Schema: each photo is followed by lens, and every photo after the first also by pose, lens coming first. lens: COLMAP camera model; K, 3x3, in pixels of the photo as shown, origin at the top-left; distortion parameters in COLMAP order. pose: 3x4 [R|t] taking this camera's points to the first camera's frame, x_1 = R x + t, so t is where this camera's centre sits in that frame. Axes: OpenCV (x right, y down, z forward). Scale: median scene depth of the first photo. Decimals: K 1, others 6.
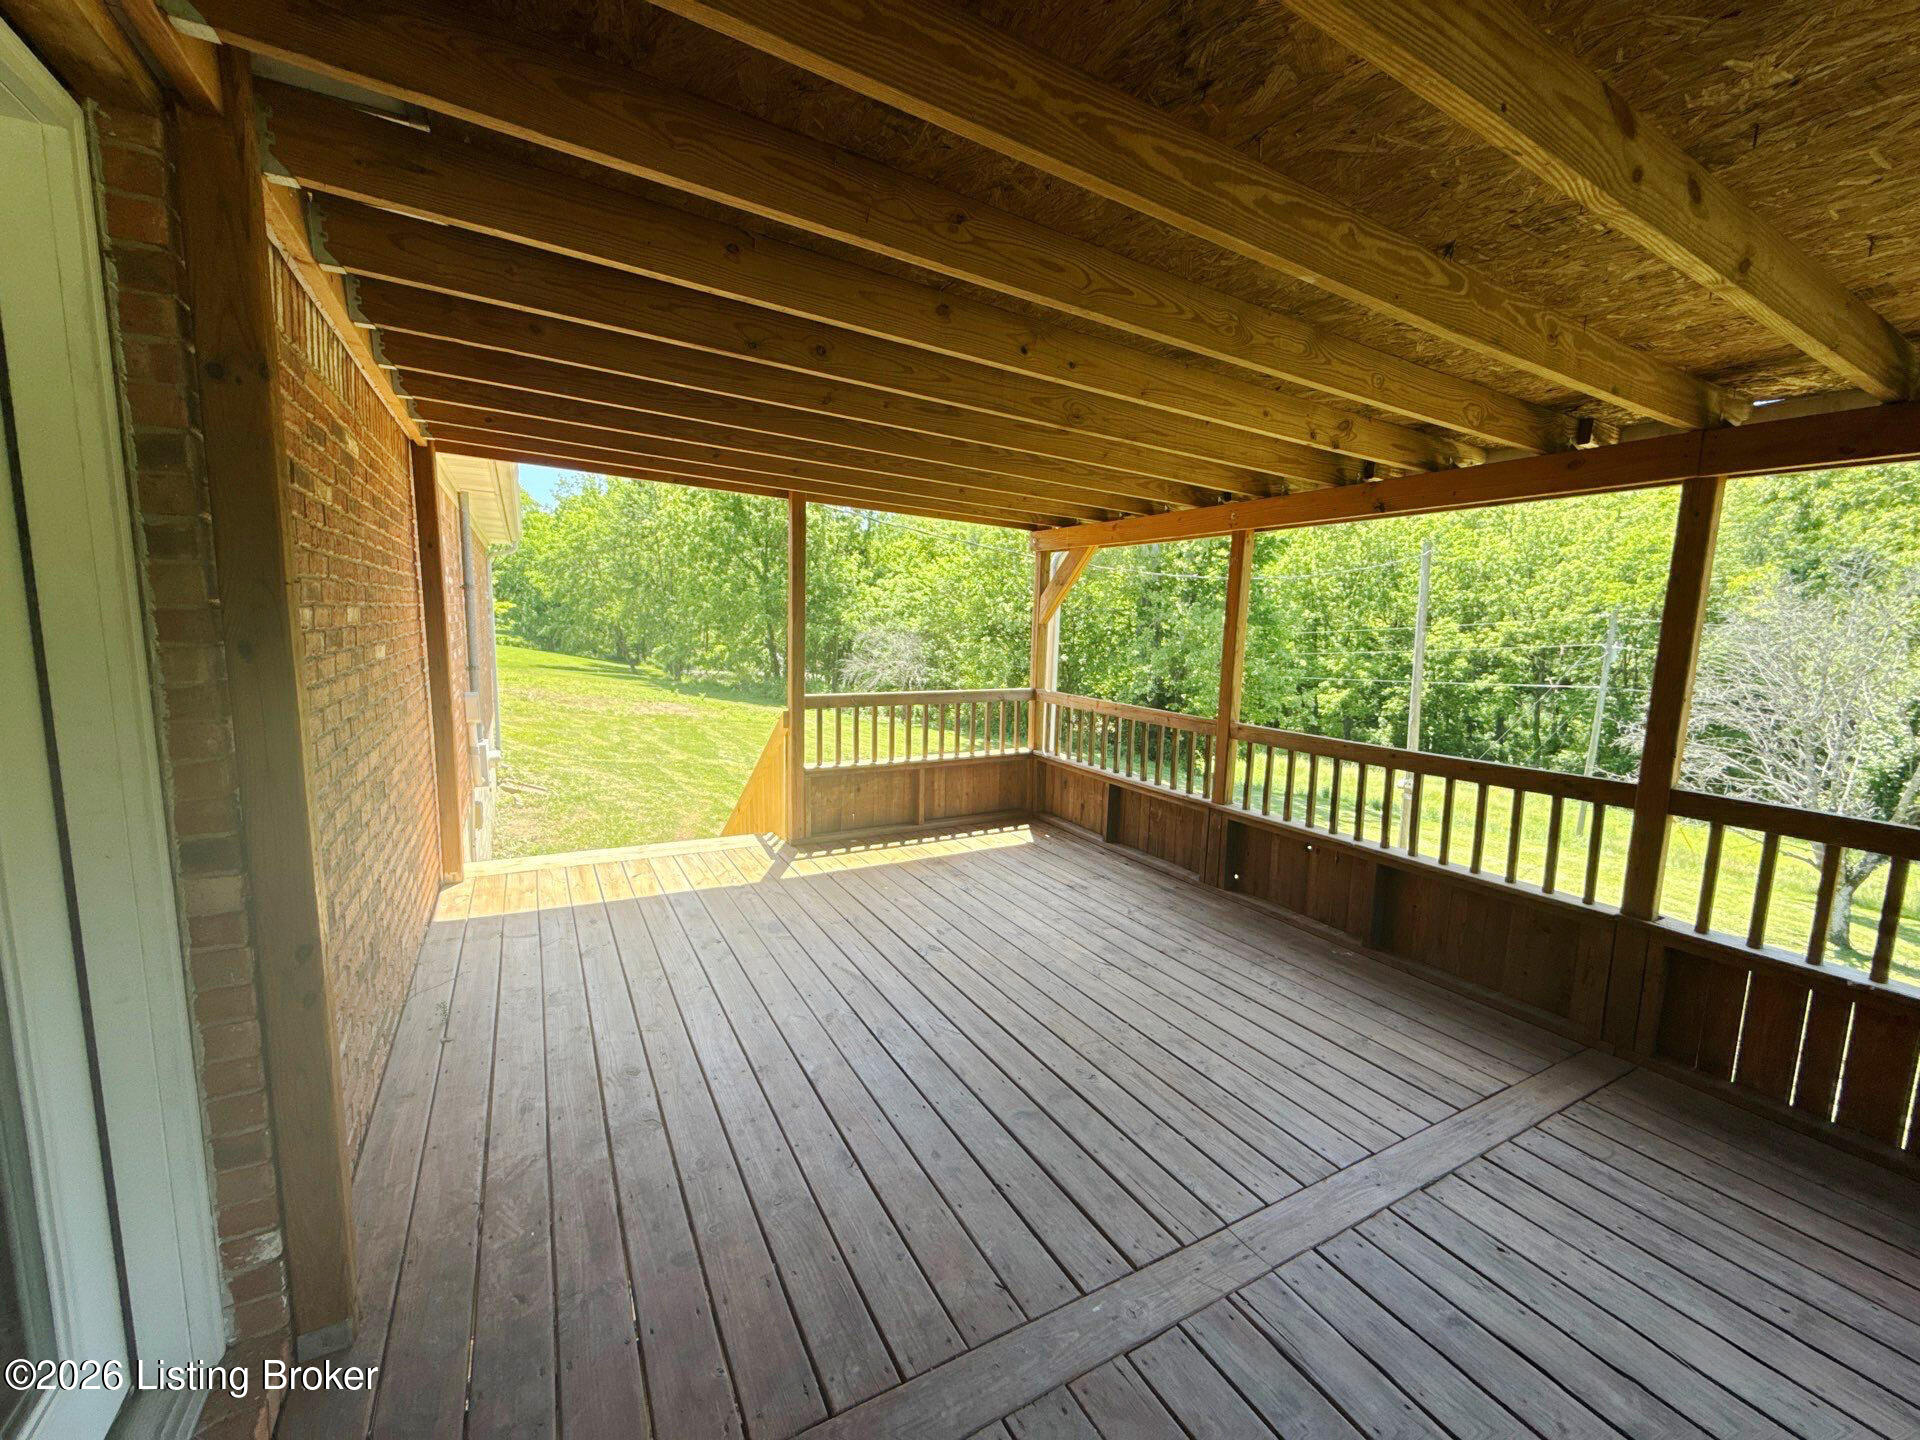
lens RADIAL K [[765.0, 0, 955.0], [0, 765.0, 720.6], [0, 0, 1]] dist [-0.000830, 0.000067]
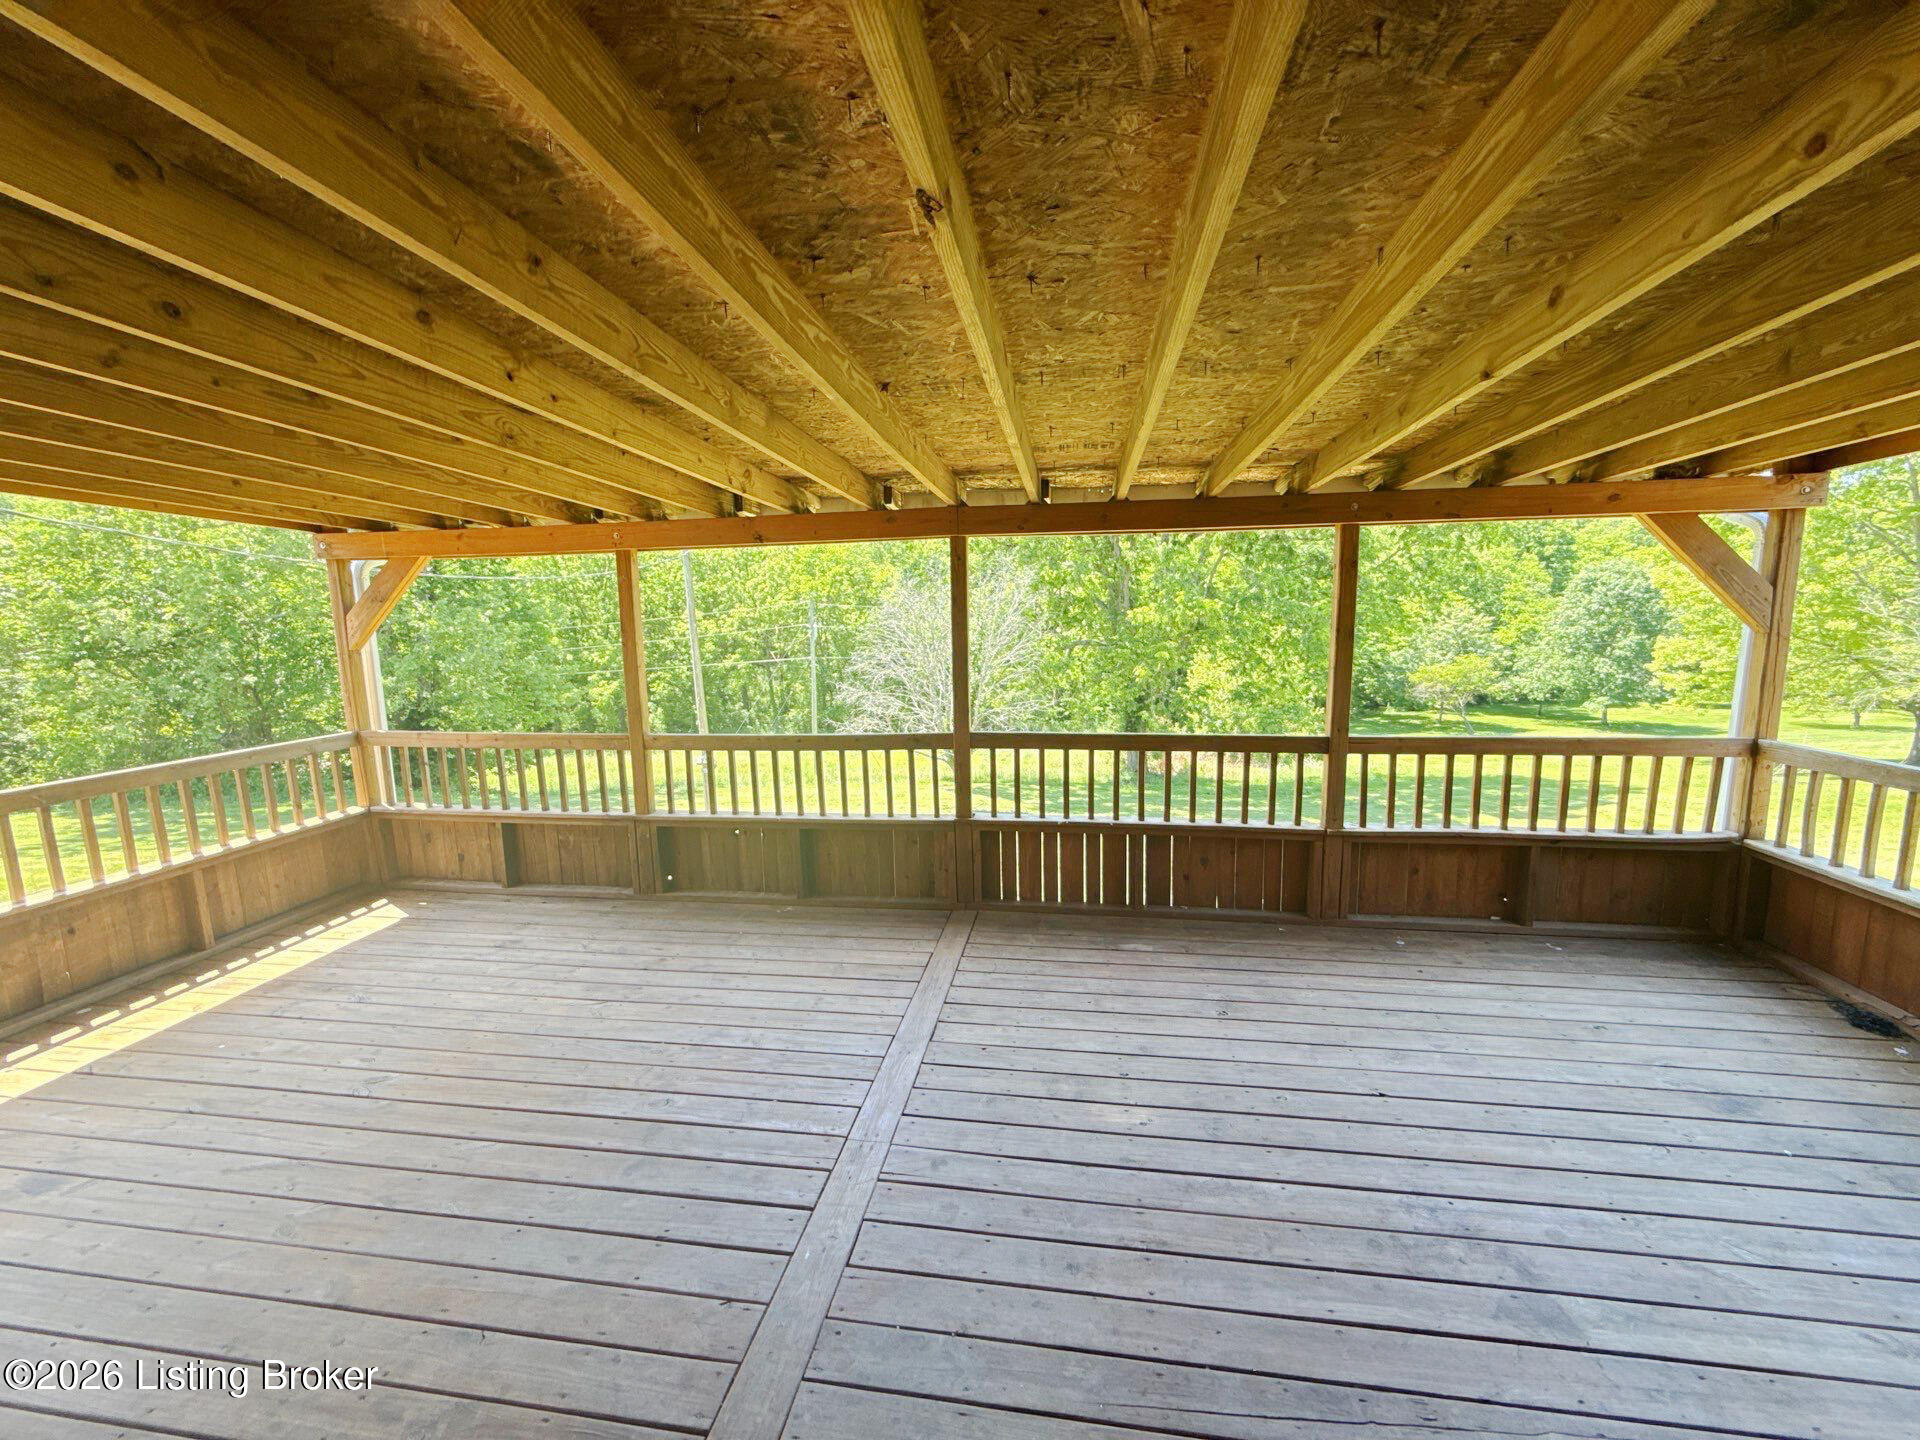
lens RADIAL K [[768.5, 0, 958.1], [0, 768.5, 721.9], [0, 0, 1]] dist [-0.001925, 0.000003]
pose [[0.613669, -0.150127, 0.775159, -0.155316], [0.140979, 0.986815, 0.079510, -0.031783], [-0.776875, 0.060488, 0.626743, 0.013165]]
